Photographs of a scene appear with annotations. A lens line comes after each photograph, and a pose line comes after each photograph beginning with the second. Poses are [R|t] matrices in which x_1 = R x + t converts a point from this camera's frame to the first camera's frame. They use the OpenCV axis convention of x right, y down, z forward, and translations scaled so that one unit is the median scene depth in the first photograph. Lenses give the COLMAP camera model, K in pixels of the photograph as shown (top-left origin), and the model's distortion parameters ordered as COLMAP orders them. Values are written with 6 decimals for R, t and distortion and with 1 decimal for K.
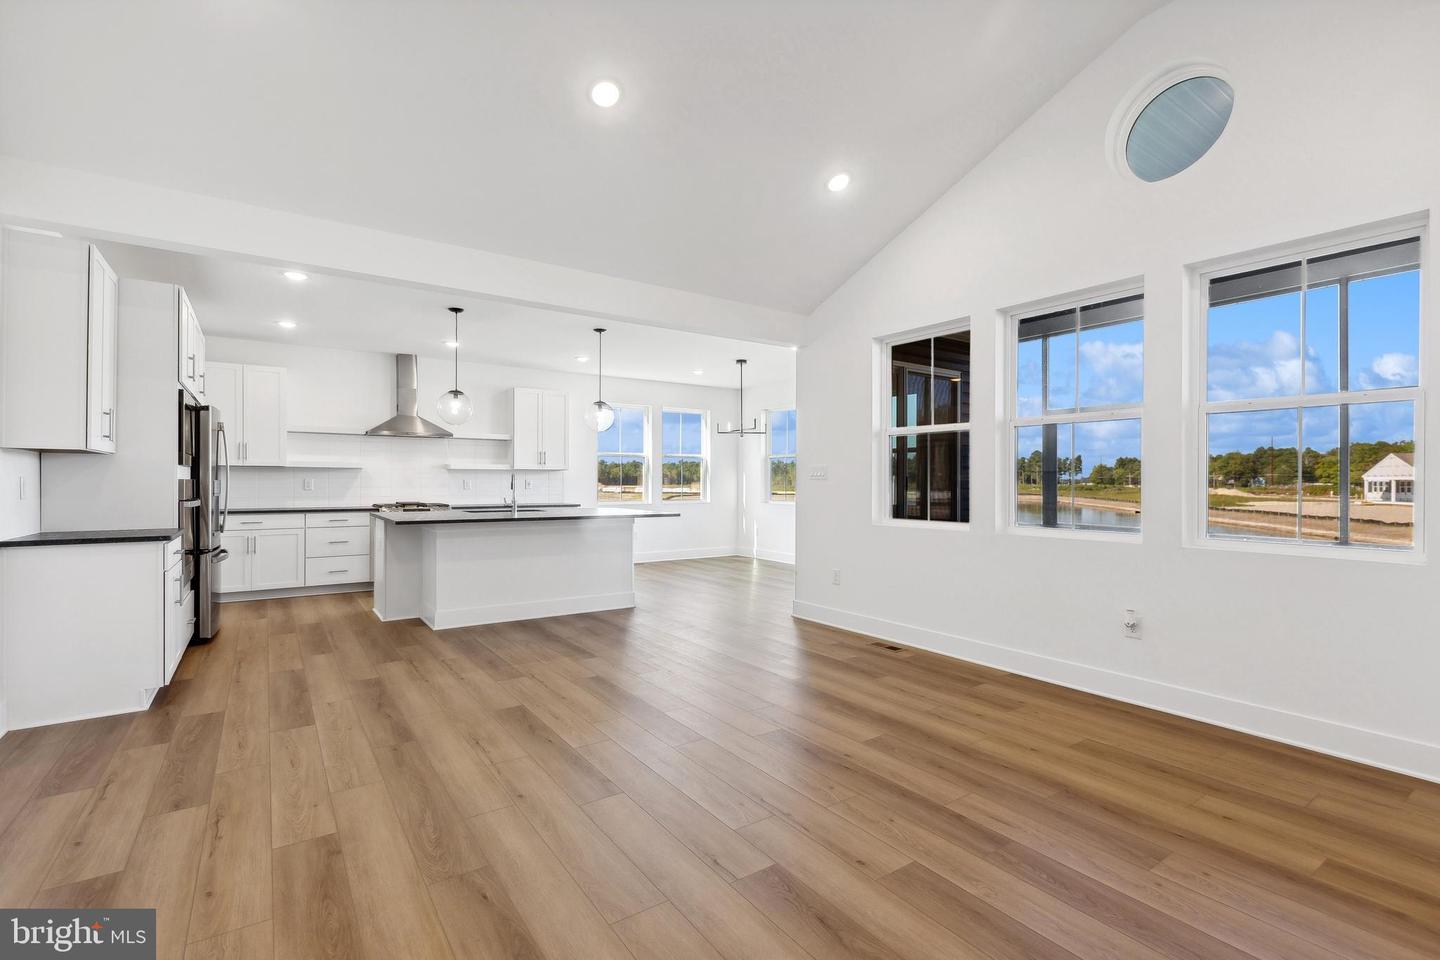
lens RADIAL K [[655.6, 0, 729.2], [0, 655.6, 468.0], [0, 0, 1]] dist [0.005949, -0.000852]
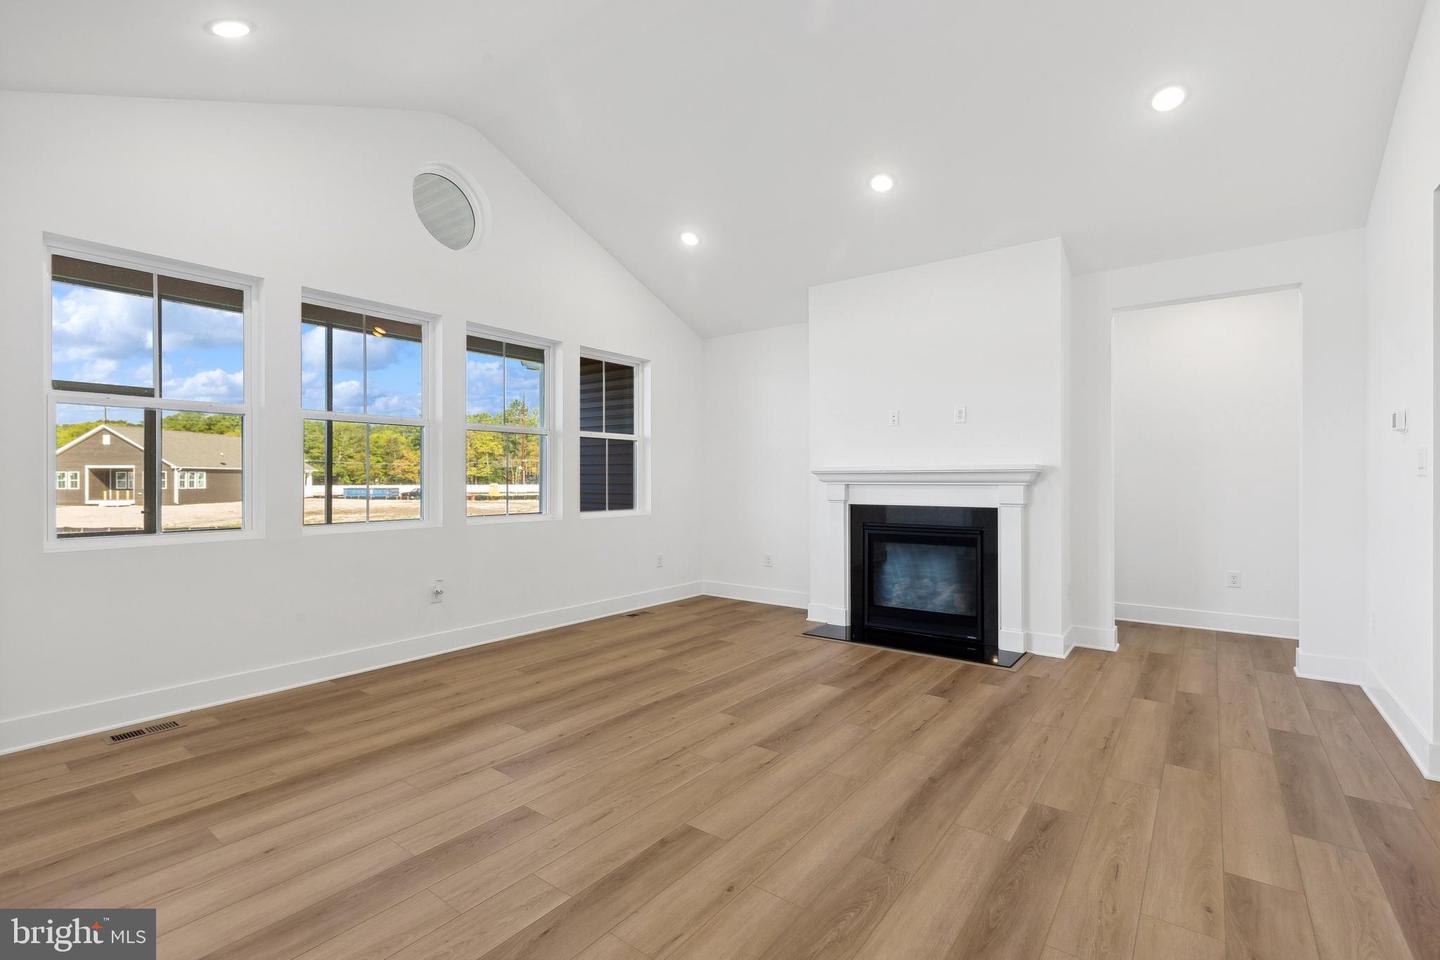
lens RADIAL K [[655.6, 0, 713.2], [0, 655.6, 483.4], [0, 0, 1]] dist [0.005949, -0.000852]
pose [[-0.301662, -0.010980, 0.953352, -0.879891], [-0.021029, 0.999767, 0.004860, 0.019907], [-0.953183, -0.018582, -0.301823, 1.068161]]
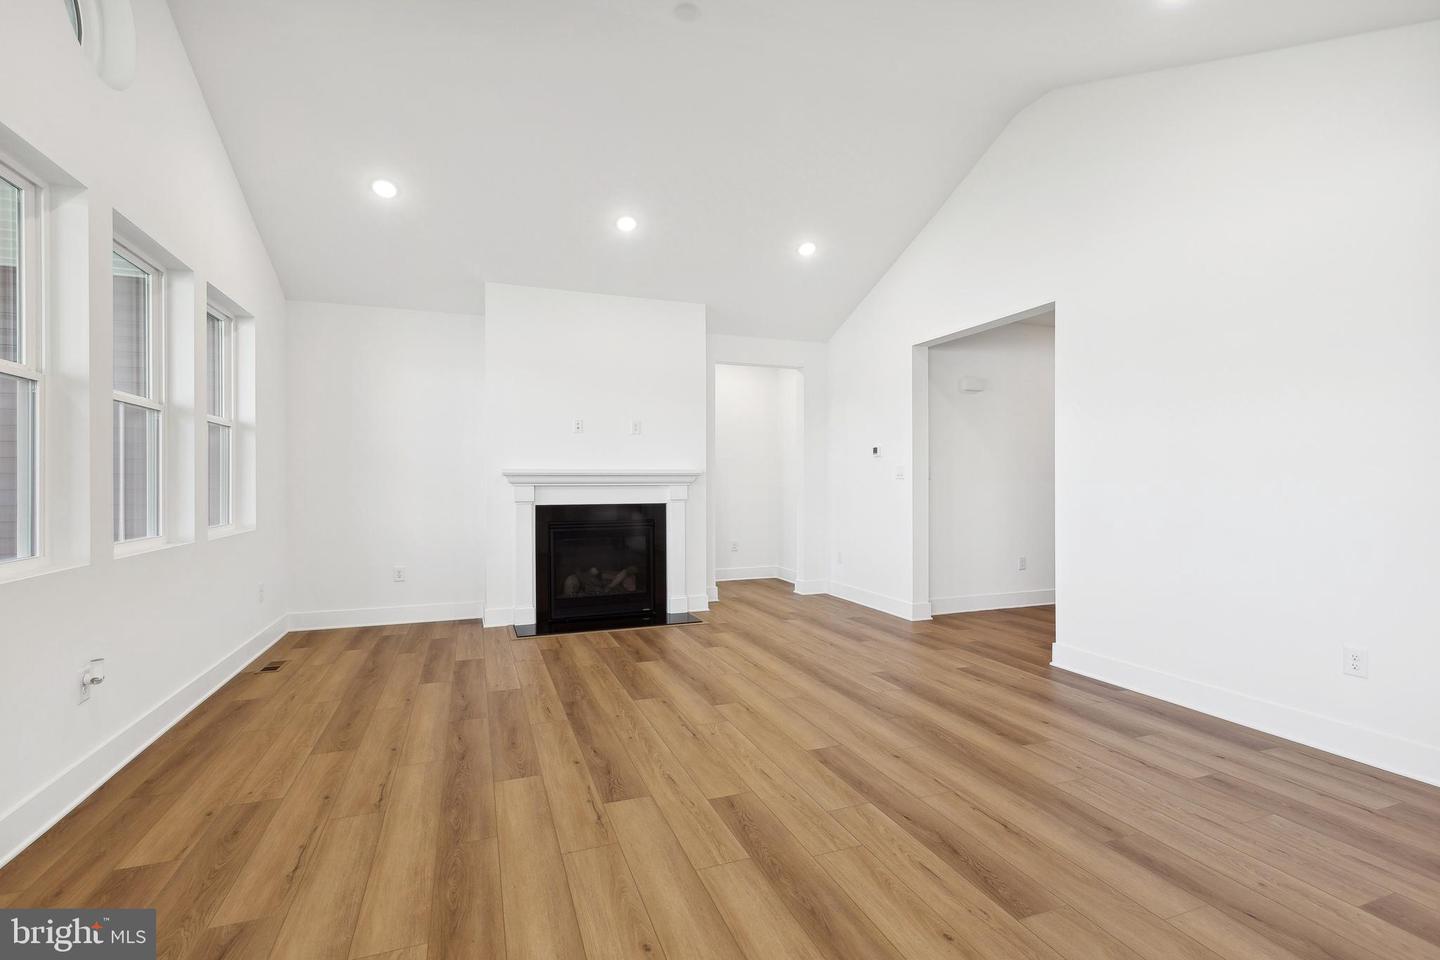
lens RADIAL K [[655.6, 0, 735.0], [0, 655.6, 485.9], [0, 0, 1]] dist [0.005949, -0.000852]
pose [[-0.971898, -0.004156, 0.235366, -0.263895], [-0.007075, 0.999908, -0.011560, 0.040949], [-0.235296, -0.012900, -0.971838, 1.841736]]
